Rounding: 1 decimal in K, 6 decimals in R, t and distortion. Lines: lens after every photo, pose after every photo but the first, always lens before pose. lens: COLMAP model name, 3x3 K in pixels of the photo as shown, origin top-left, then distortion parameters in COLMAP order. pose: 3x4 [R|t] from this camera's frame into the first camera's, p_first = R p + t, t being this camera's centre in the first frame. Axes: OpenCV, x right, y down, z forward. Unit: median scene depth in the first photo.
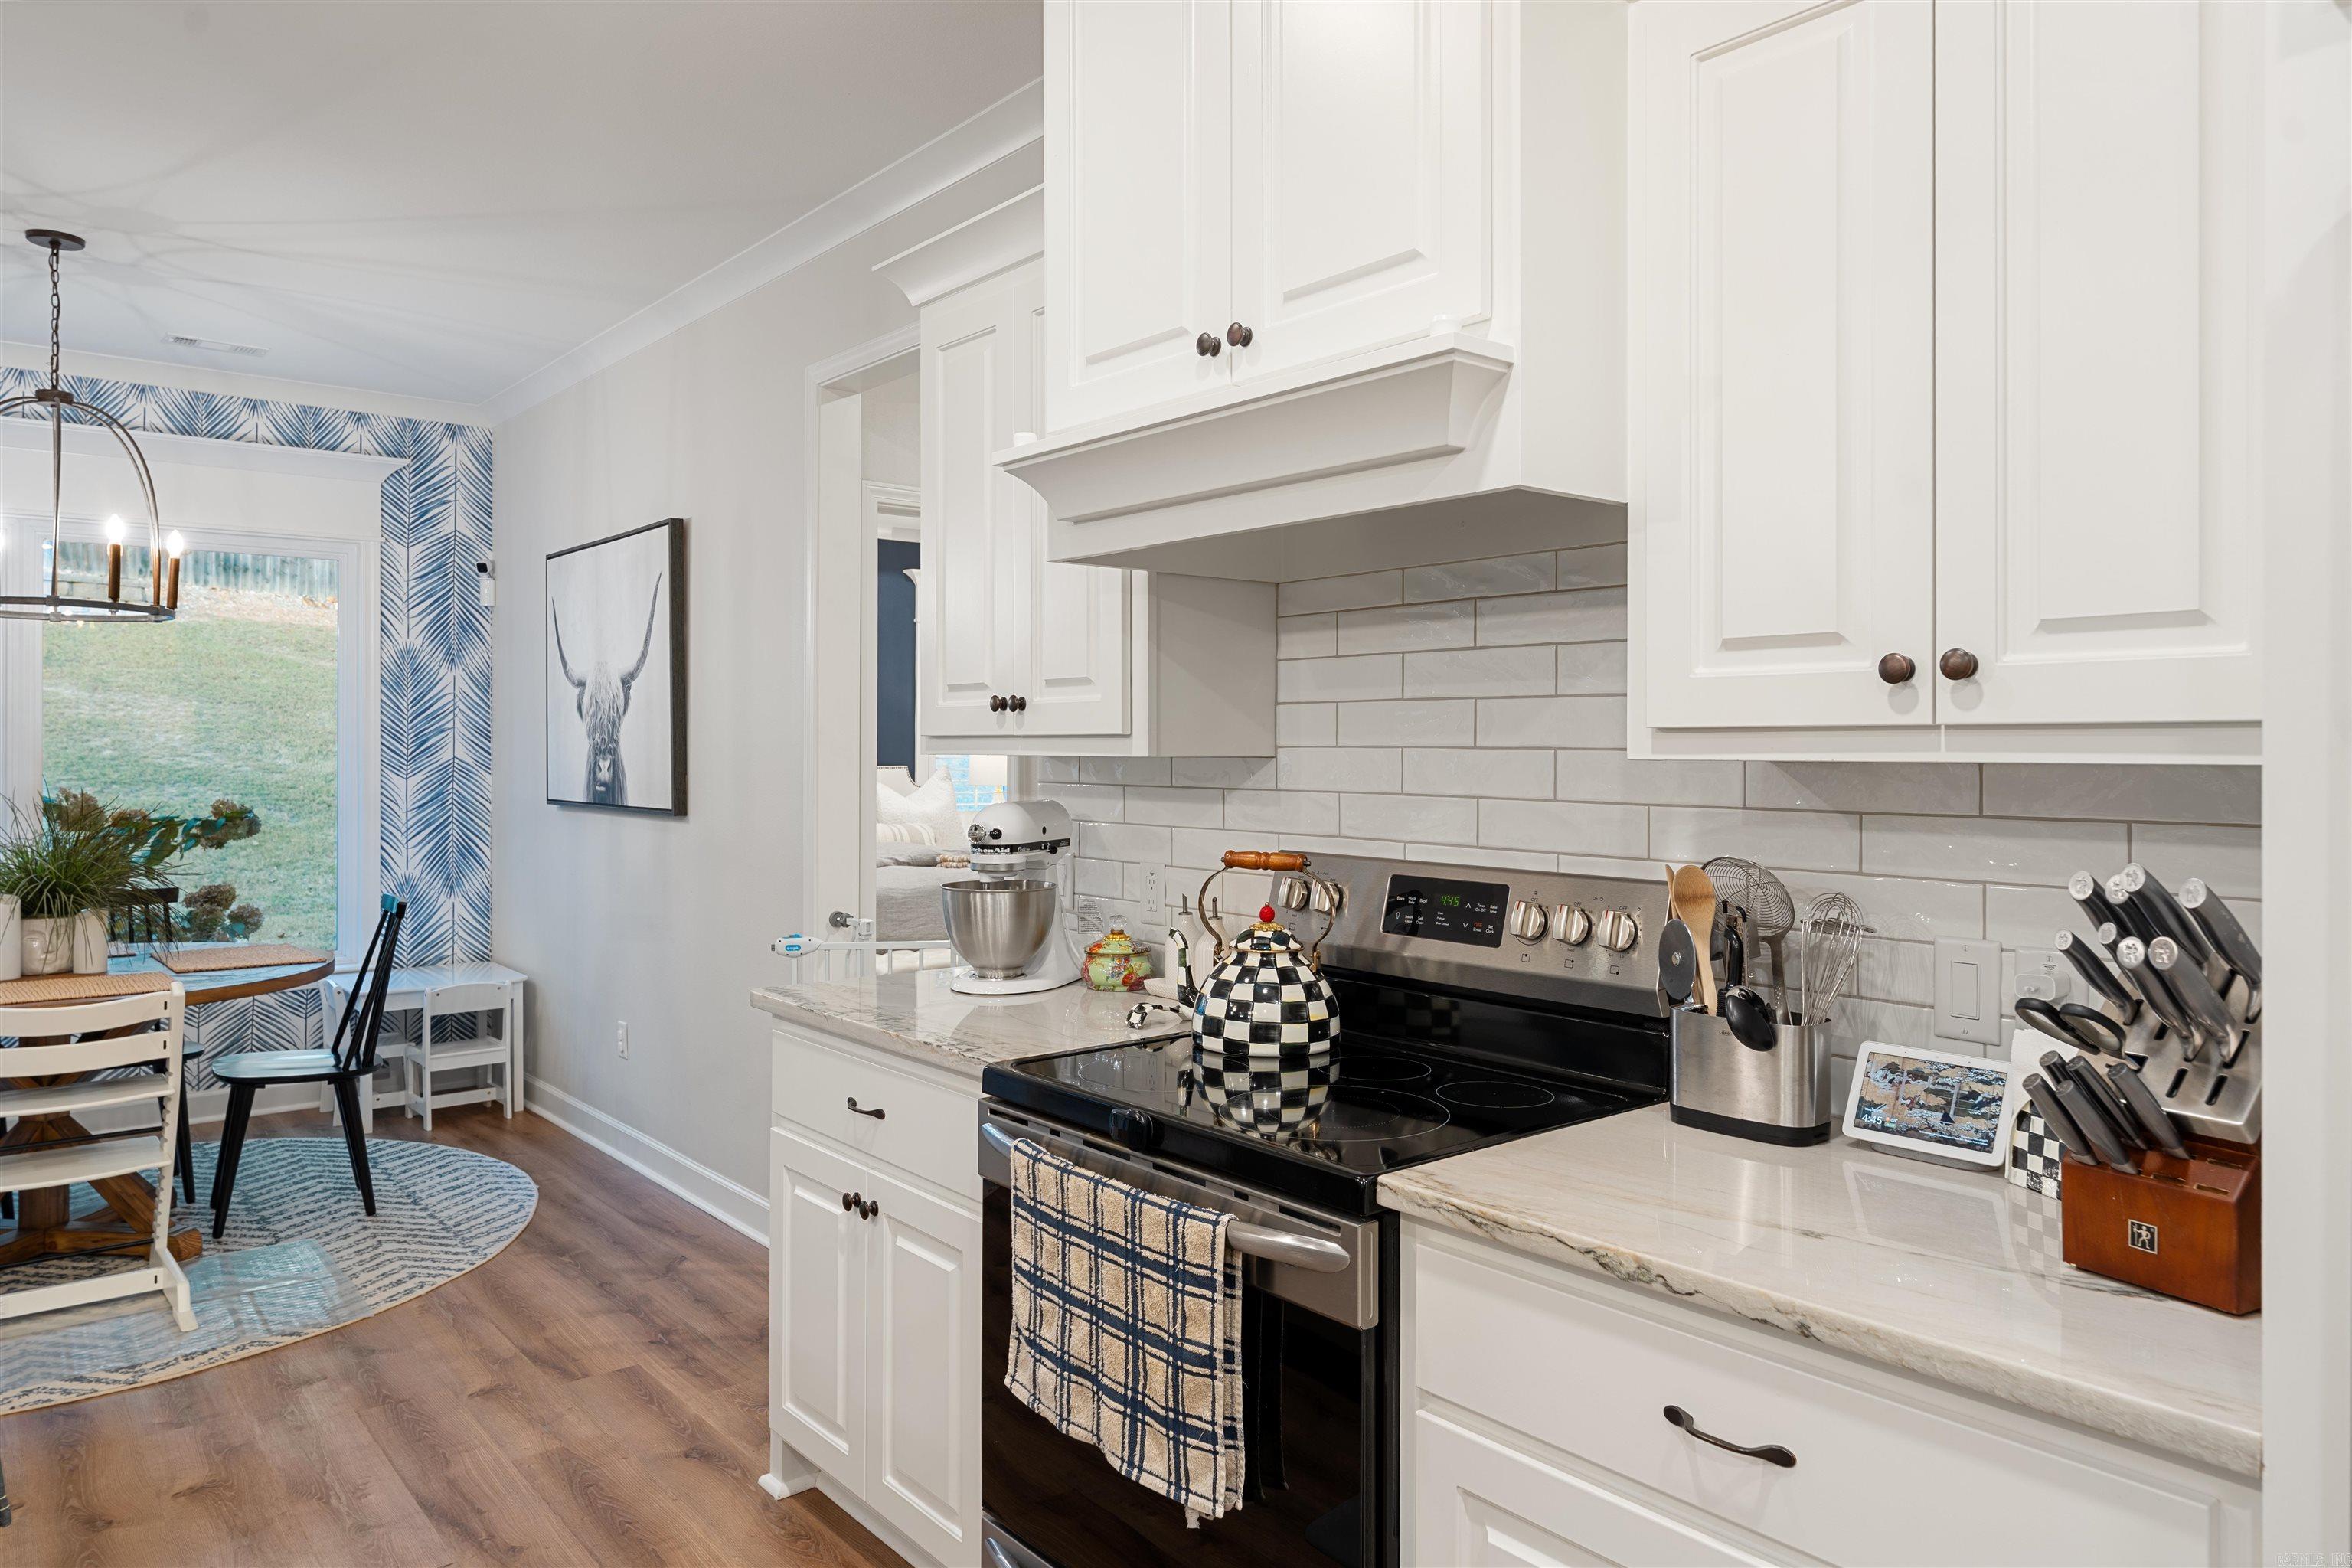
lens RADIAL K [[1535.8, 0, 1180.5], [0, 1535.8, 749.1], [0, 0, 1]] dist [0.000349, 0.003461]
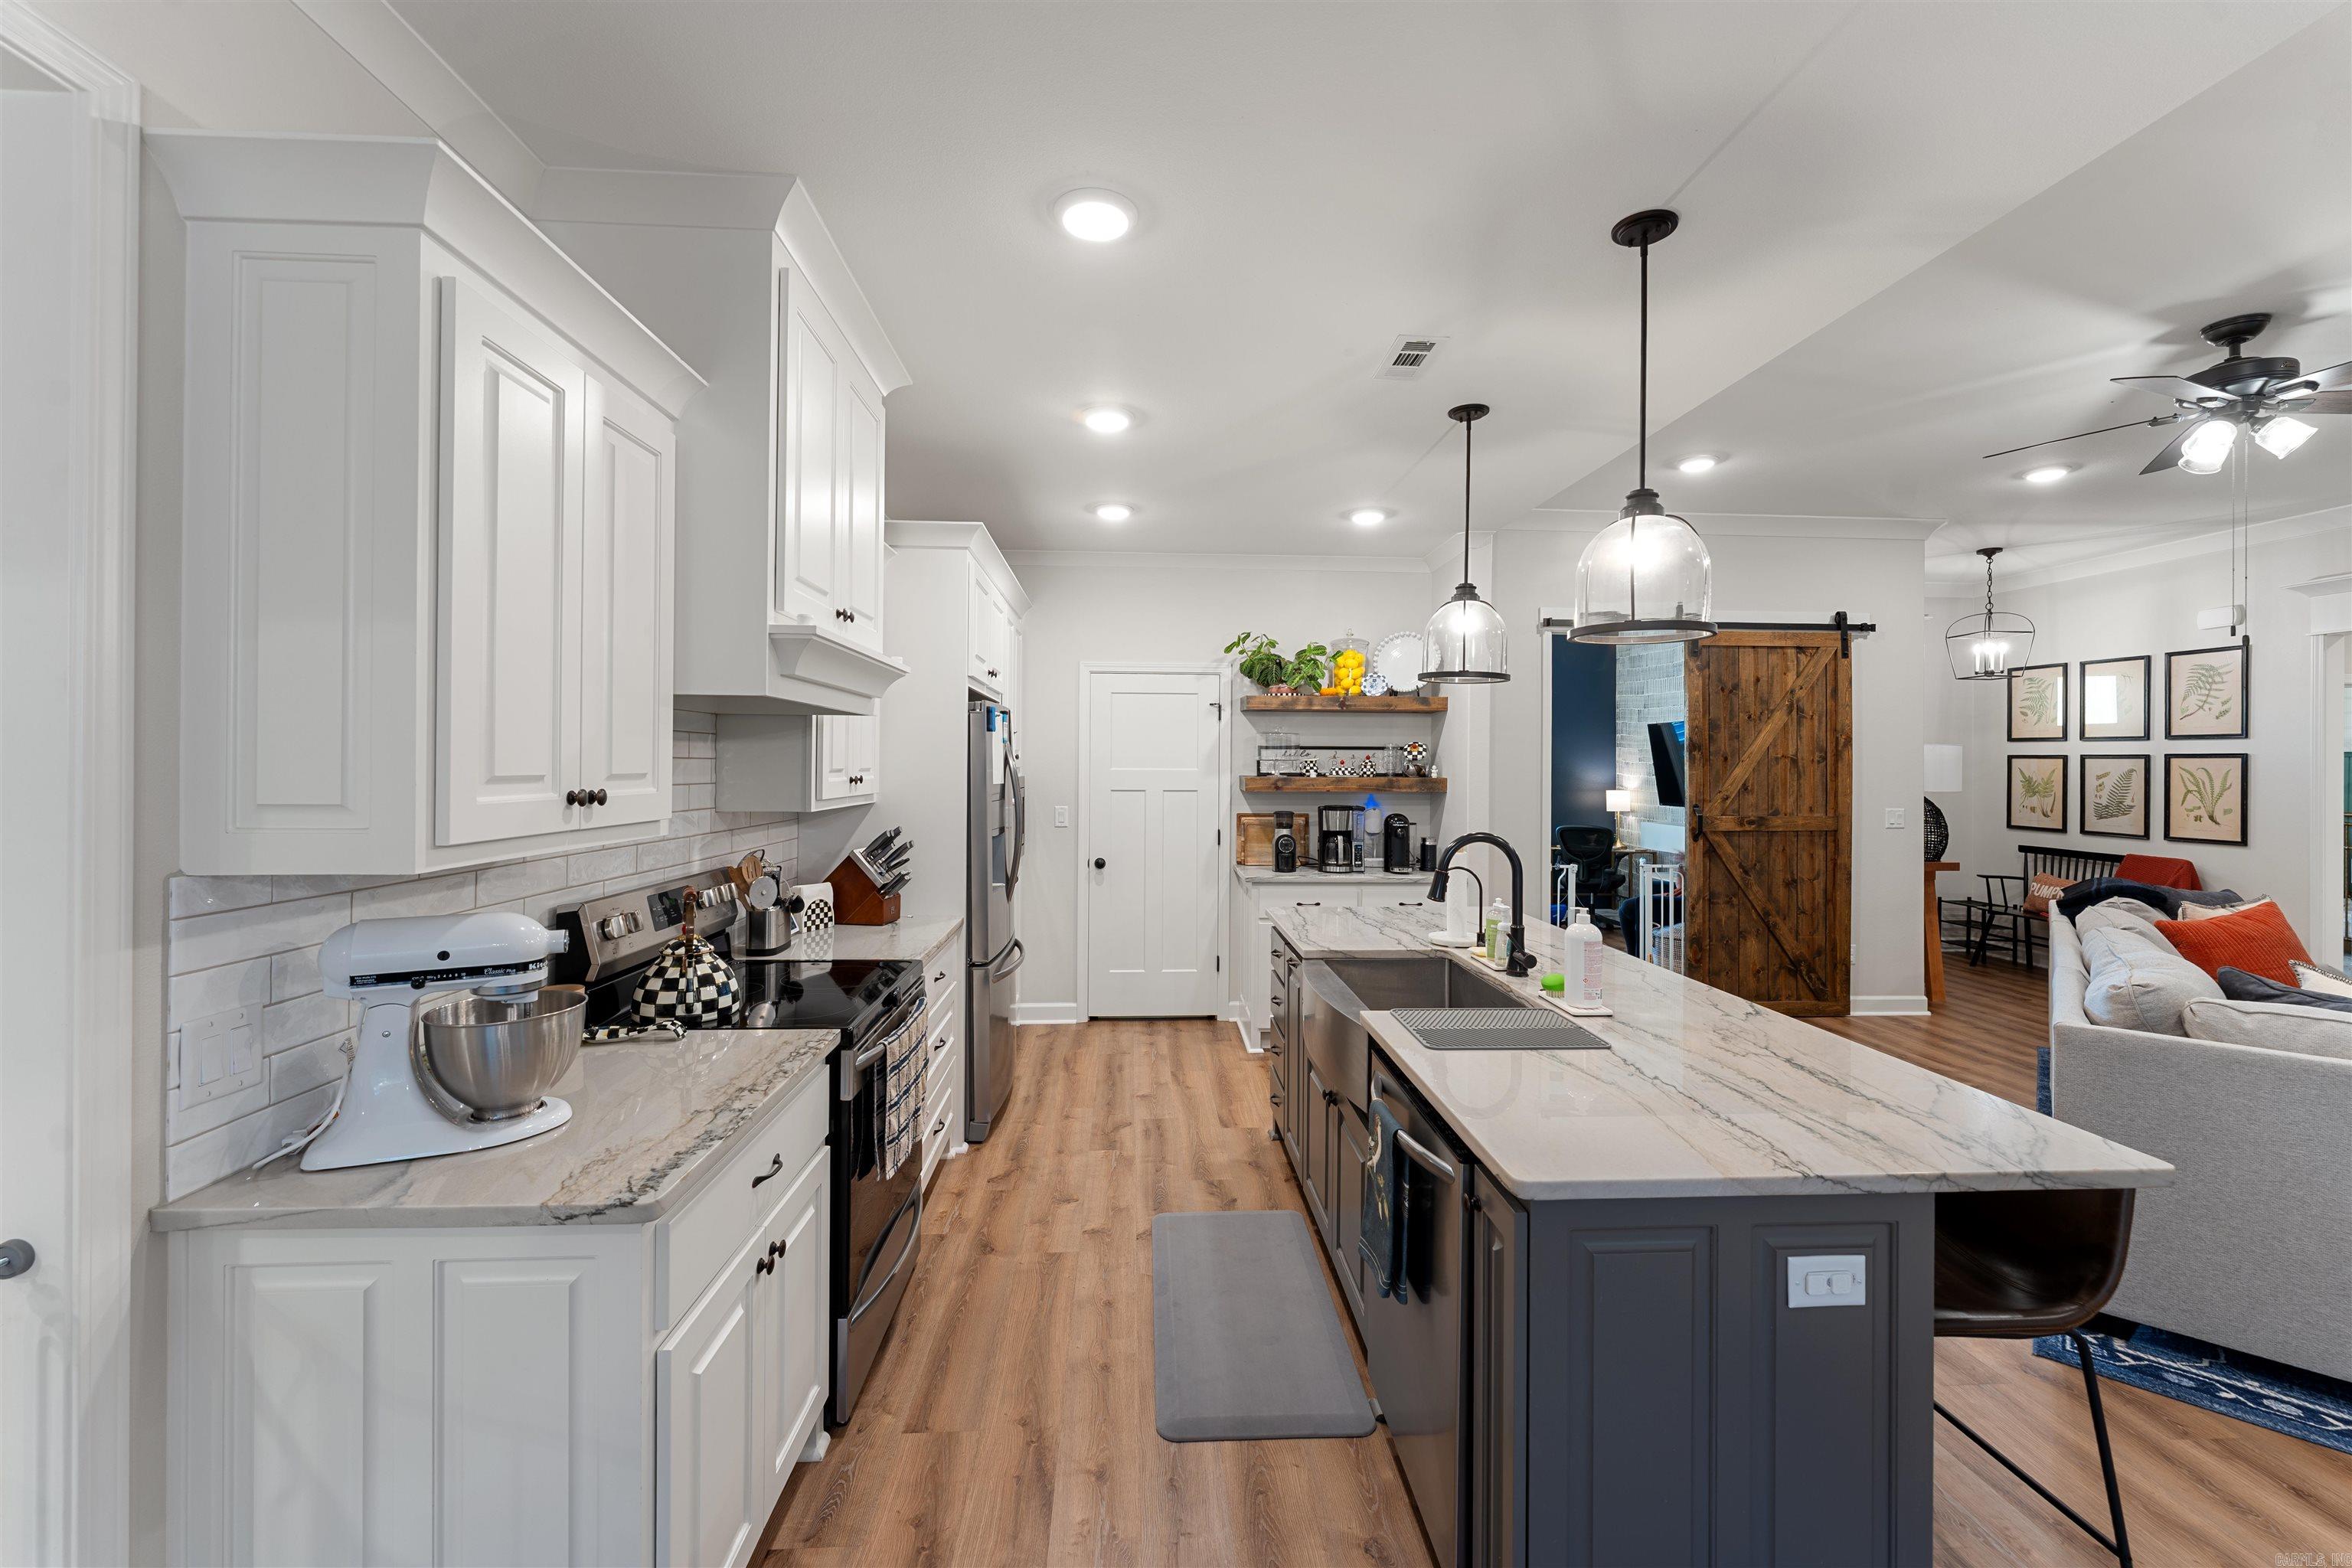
lens RADIAL K [[945.8, 0, 1178.3], [0, 945.8, 757.4], [0, 0, 1]] dist [0.000993, -0.001107]
pose [[-0.802749, -0.004544, 0.596300, -0.590913], [-0.008487, 0.999957, -0.003805, -0.042932], [-0.596257, -0.008116, -0.802753, 0.959838]]
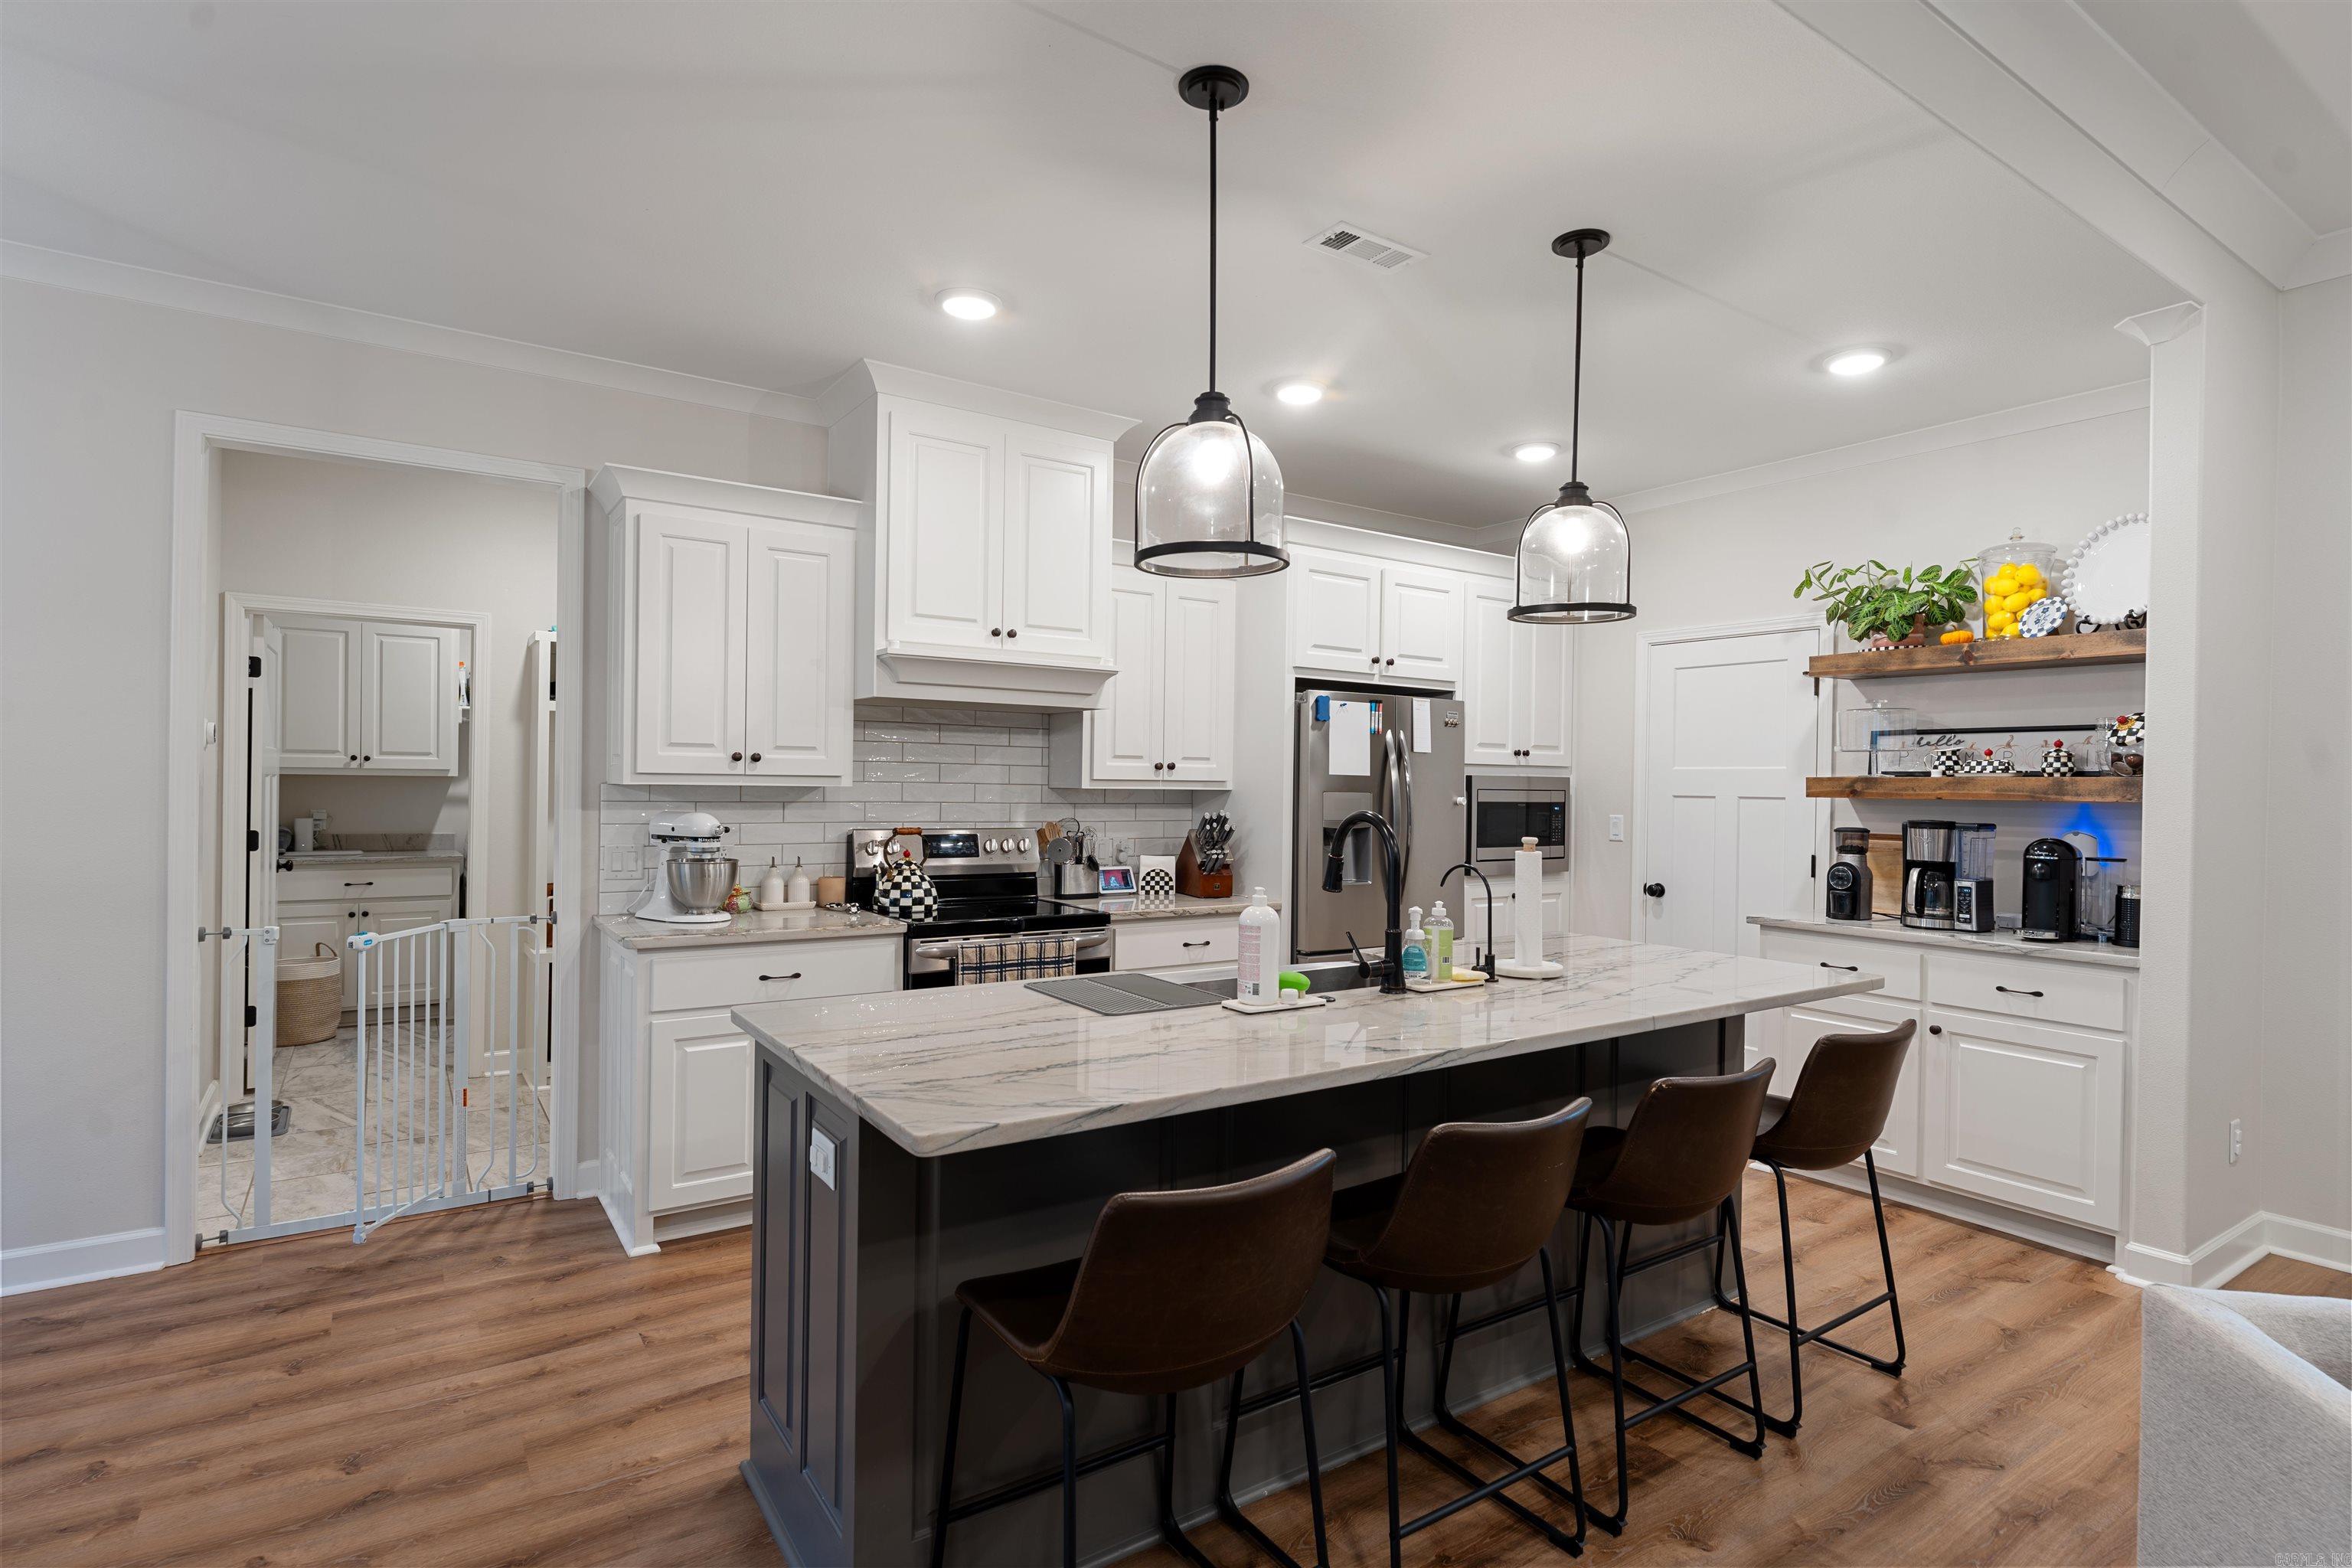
lens RADIAL K [[1170.7, 0, 1175.9], [0, 1170.7, 789.6], [0, 0, 1]] dist [0.002699, 0.000024]
pose [[0.099944, -0.007176, 0.994967, -1.095842], [-0.012915, 0.999880, 0.008509, -0.007532], [-0.994909, -0.013700, 0.099839, 0.269957]]
